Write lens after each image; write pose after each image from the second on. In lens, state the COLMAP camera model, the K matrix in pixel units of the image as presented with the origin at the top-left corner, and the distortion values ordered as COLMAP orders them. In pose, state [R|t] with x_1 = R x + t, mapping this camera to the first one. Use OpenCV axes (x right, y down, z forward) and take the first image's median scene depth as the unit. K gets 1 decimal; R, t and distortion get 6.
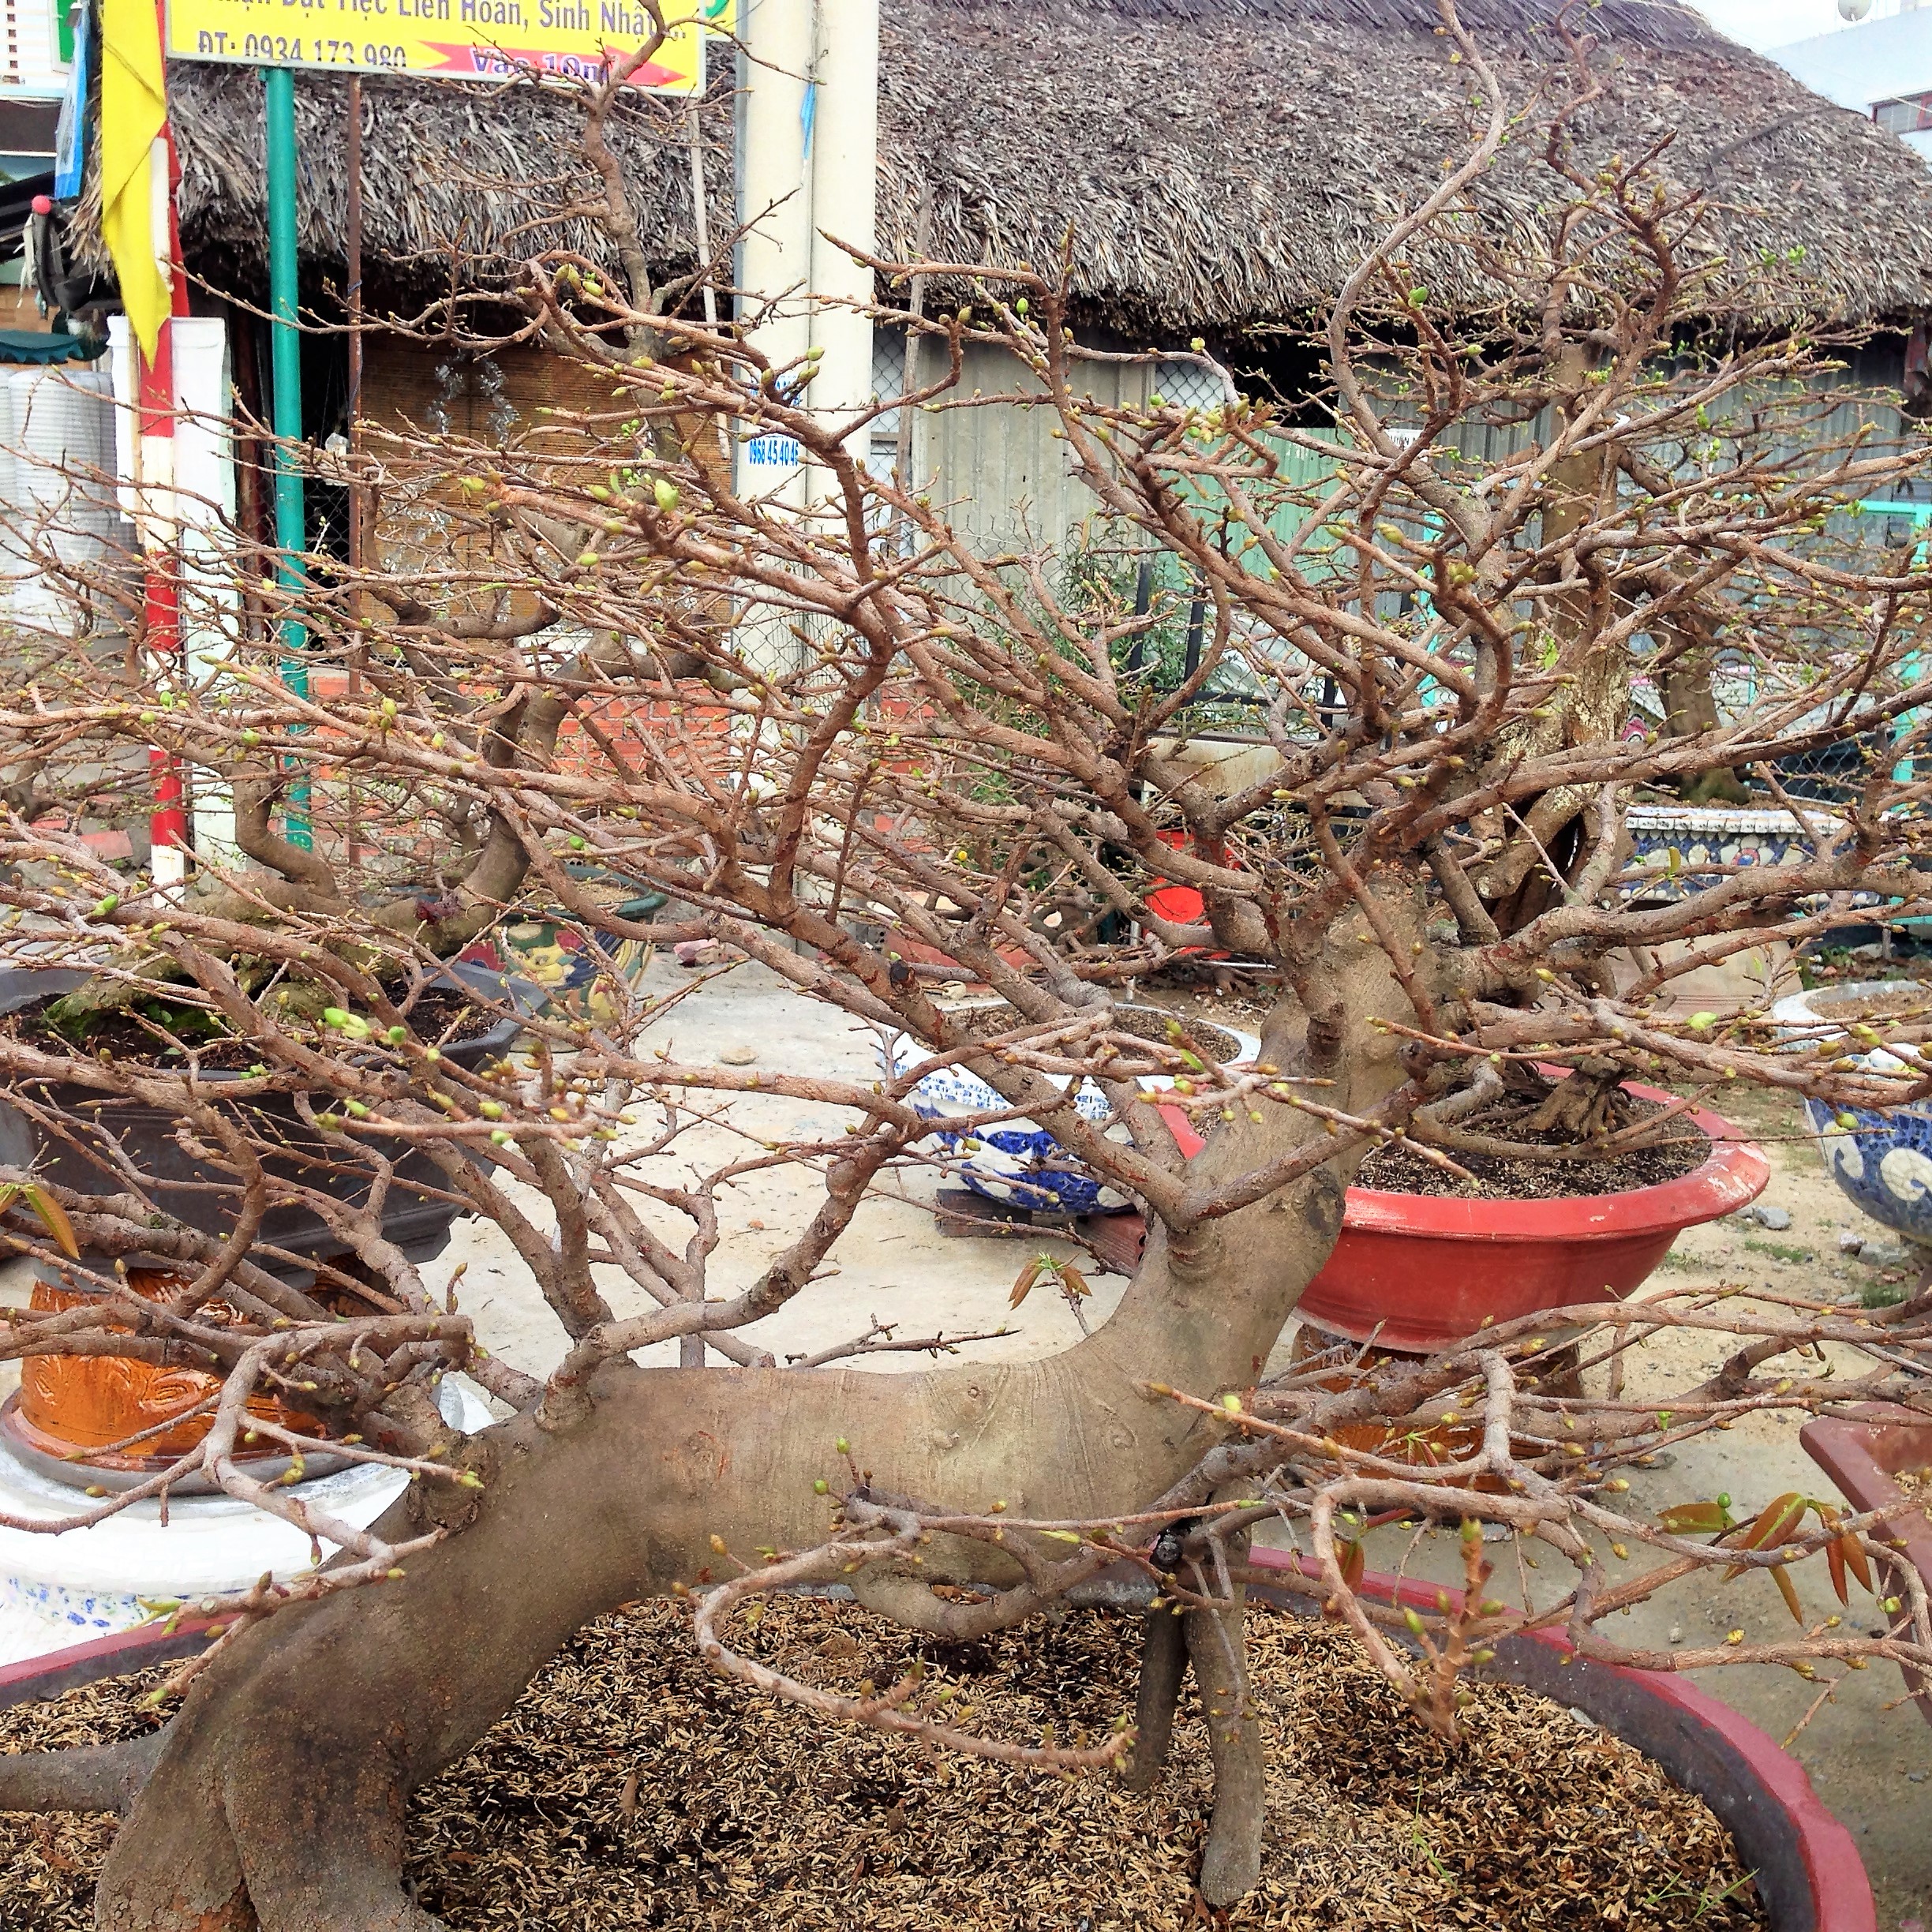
lens RADIAL K [[2312.7, 0, 973.8], [0, 2312.7, 945.9], [0, 0, 1]] dist [0.040710, 0.000000]
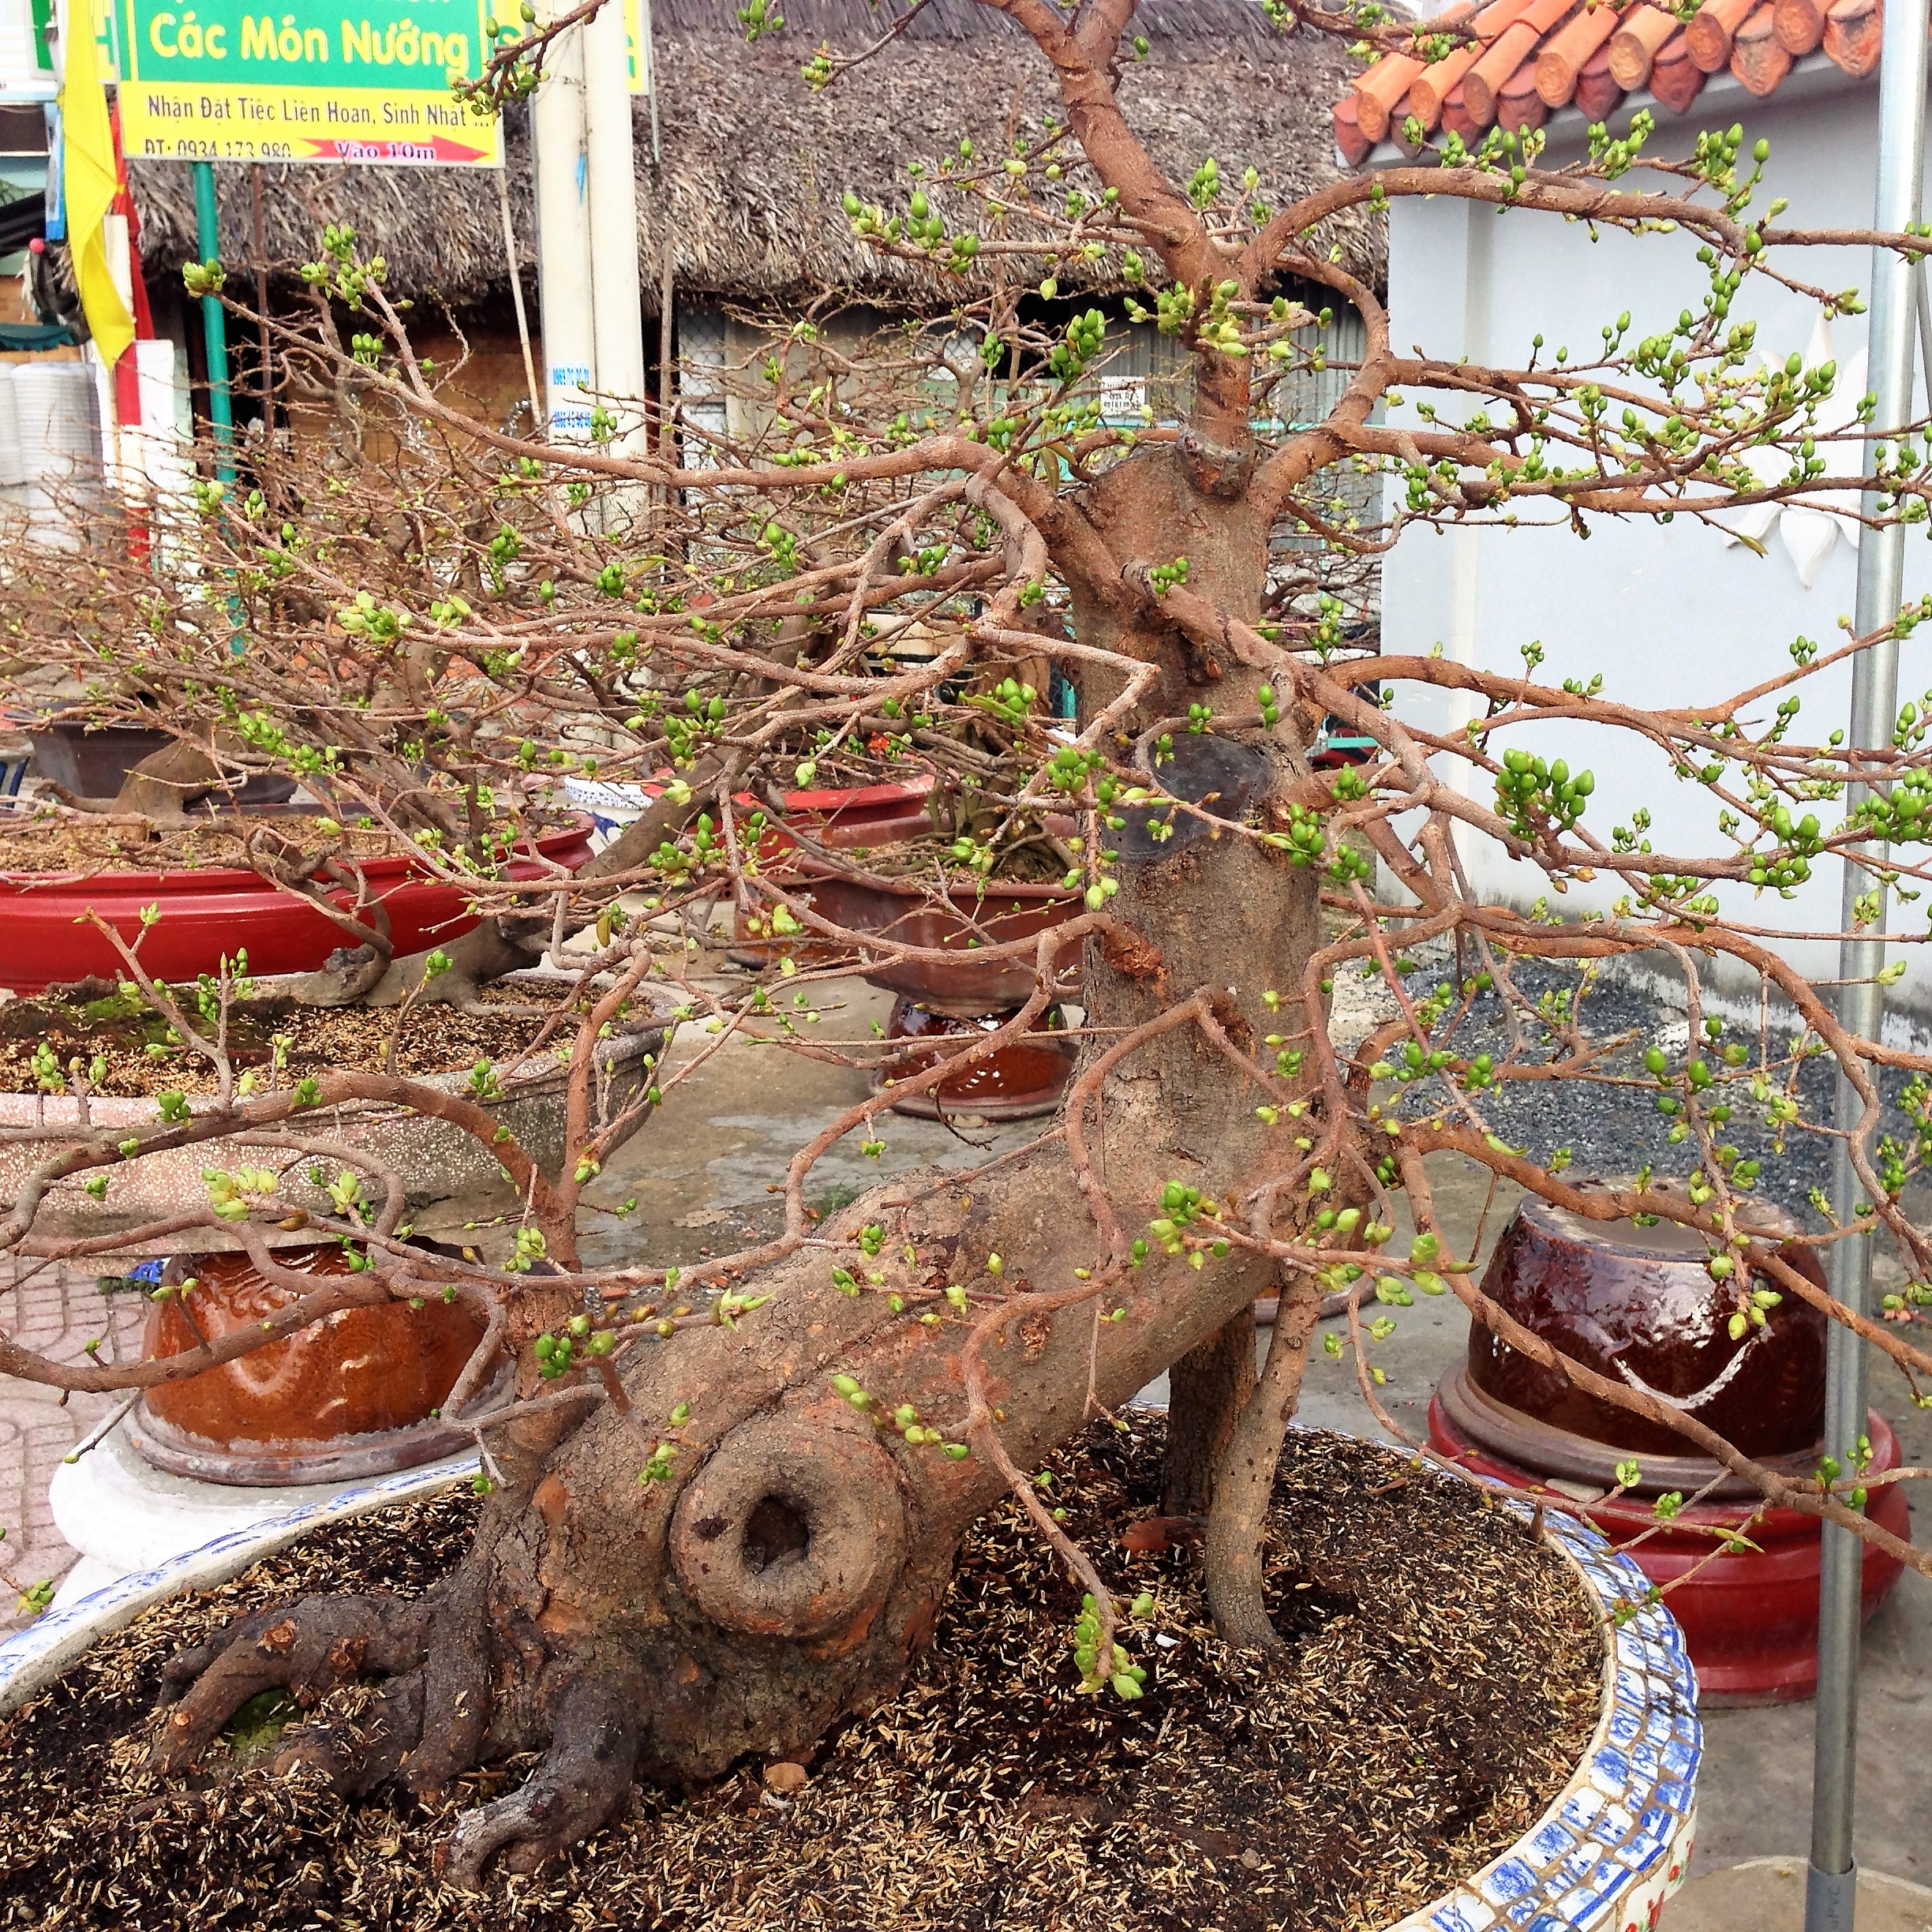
lens RADIAL K [[2527.7, 0, 965.9], [0, 2527.7, 982.1], [0, 0, 1]] dist [0.062244, 0.000000]
pose [[0.998911, -0.030326, -0.035467, 0.155083], [0.031115, 0.999276, 0.021900, 0.077658], [0.034777, -0.022979, 0.999131, -0.414066]]
